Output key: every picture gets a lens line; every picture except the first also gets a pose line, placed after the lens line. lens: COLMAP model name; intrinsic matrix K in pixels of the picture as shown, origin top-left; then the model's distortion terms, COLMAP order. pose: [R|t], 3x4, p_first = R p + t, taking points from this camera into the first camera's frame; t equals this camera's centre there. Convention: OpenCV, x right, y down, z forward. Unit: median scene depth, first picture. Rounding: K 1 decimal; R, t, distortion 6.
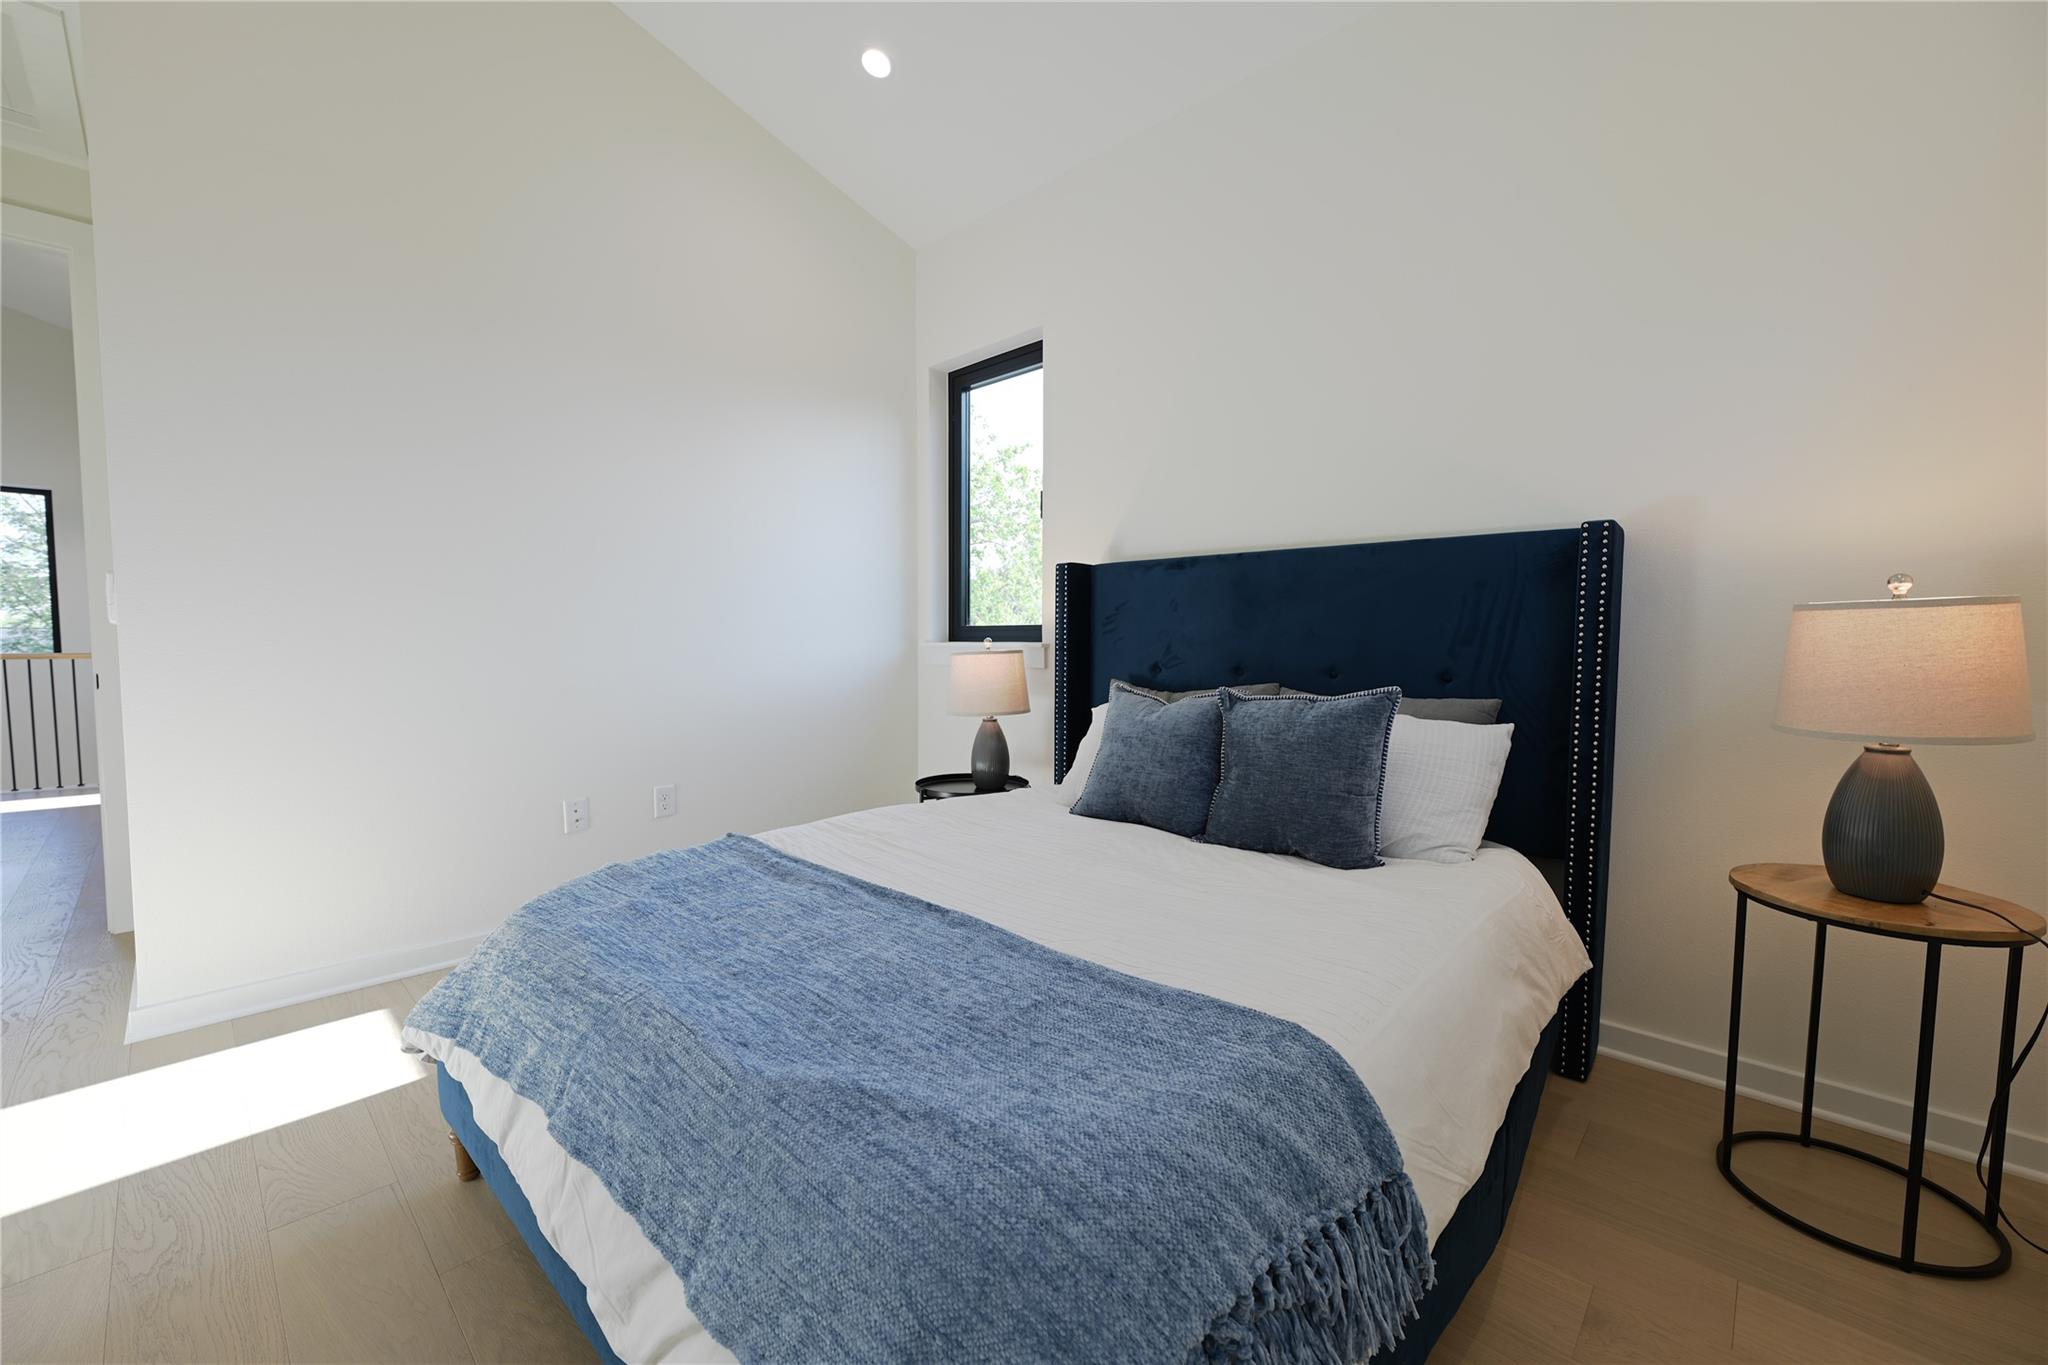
lens RADIAL K [[803.7, 0, 1024.0], [0, 803.7, 682.5], [0, 0, 1]] dist [-0.000428, -0.000024]
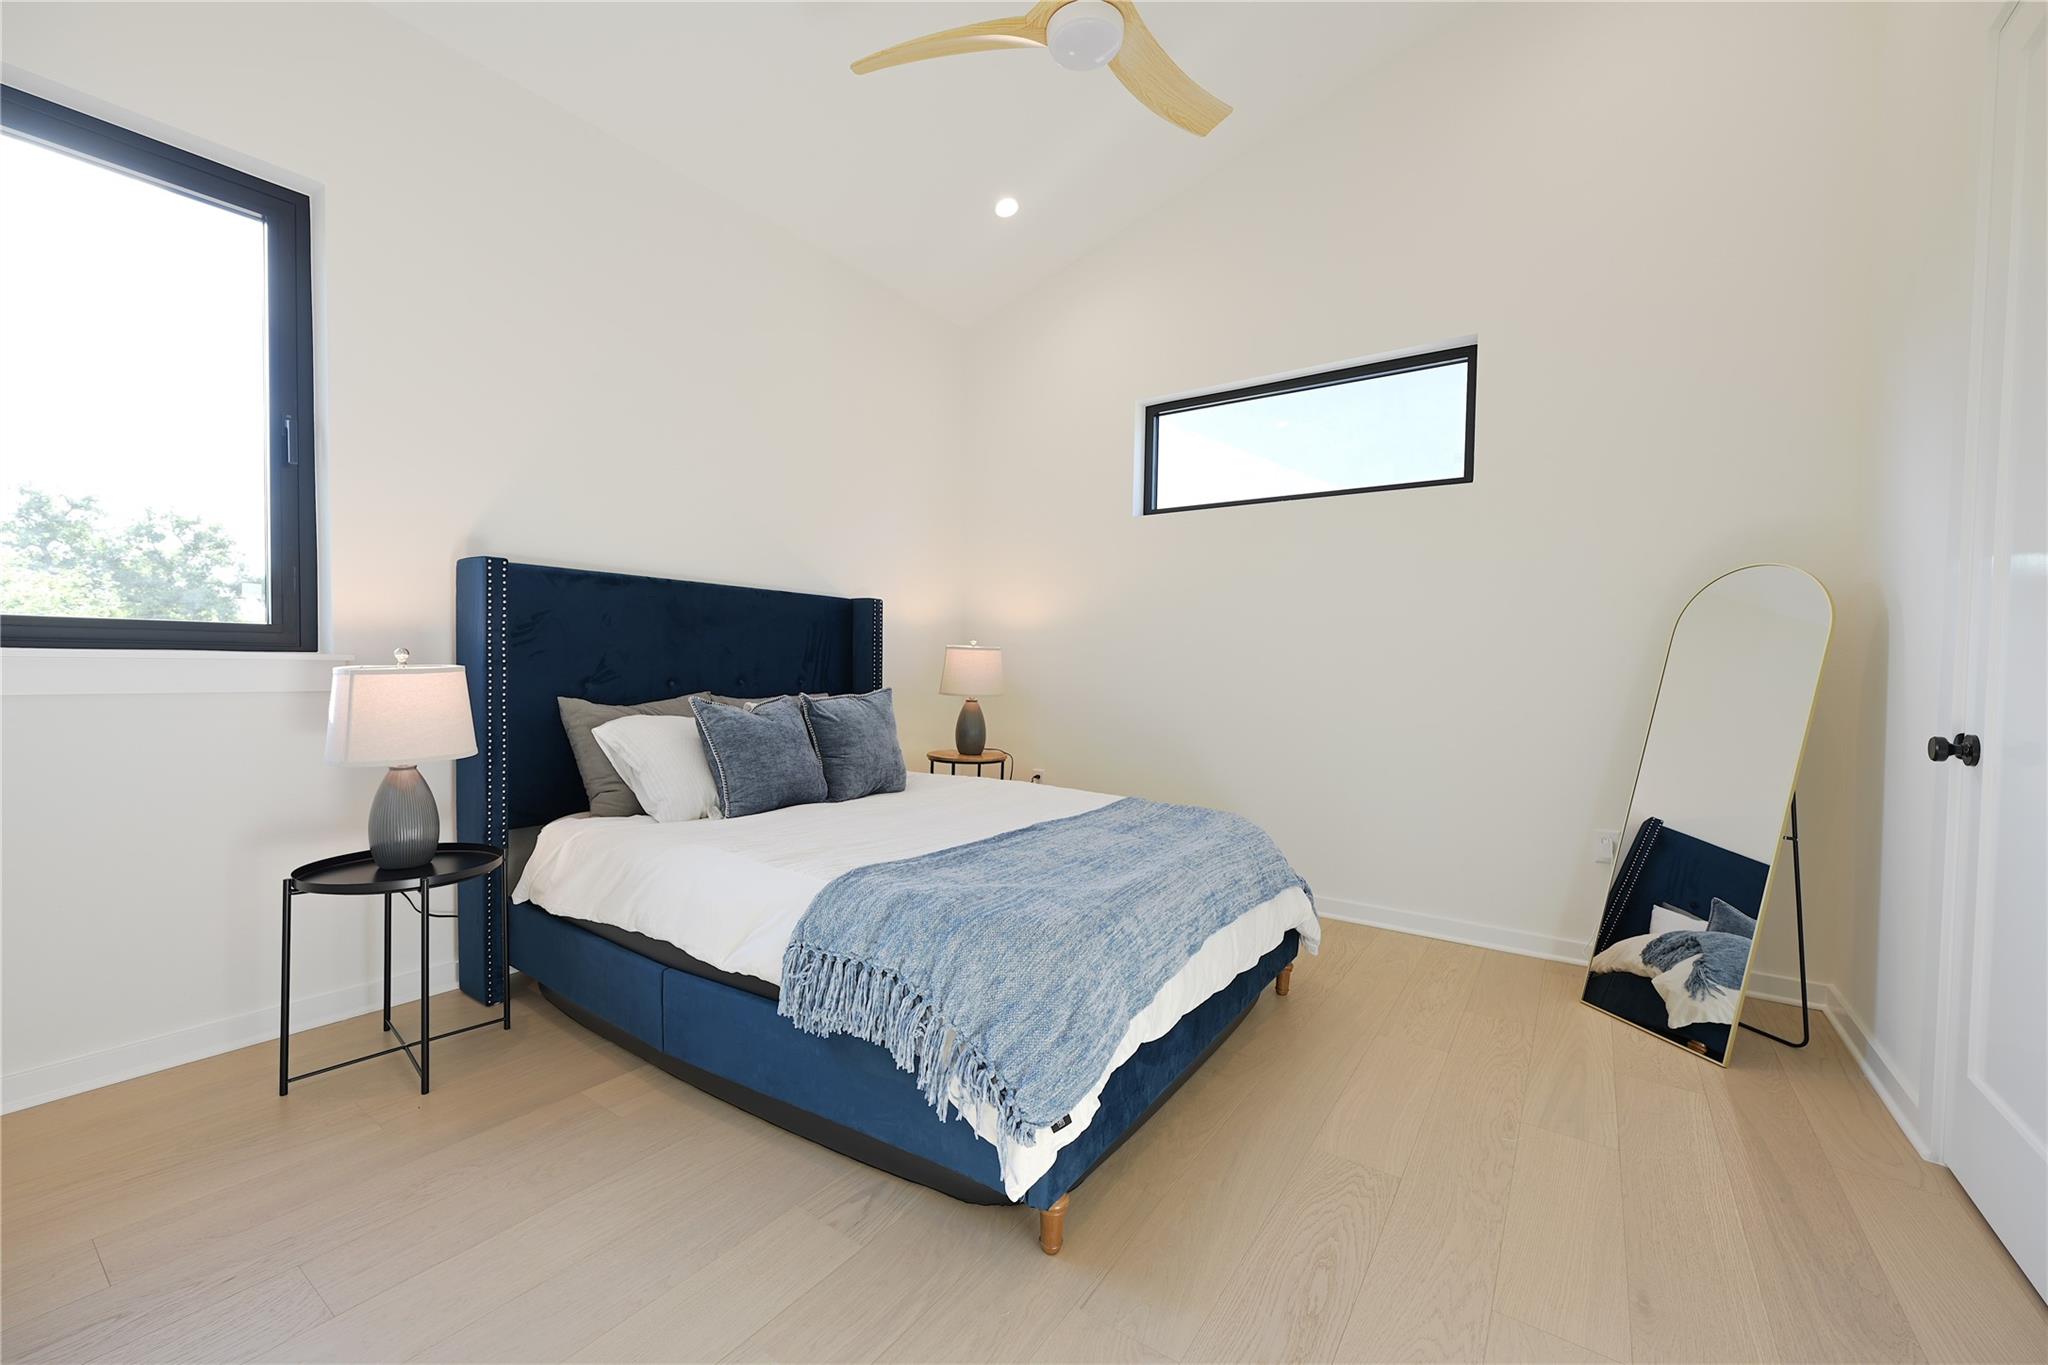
lens RADIAL K [[803.7, 0, 1024.0], [0, 803.7, 682.5], [0, 0, 1]] dist [-0.000428, -0.000024]
pose [[-0.128296, -0.039035, 0.990967, -1.175668], [0.023118, 0.998836, 0.042338, -0.064714], [-0.991466, 0.028341, -0.127244, 0.814894]]
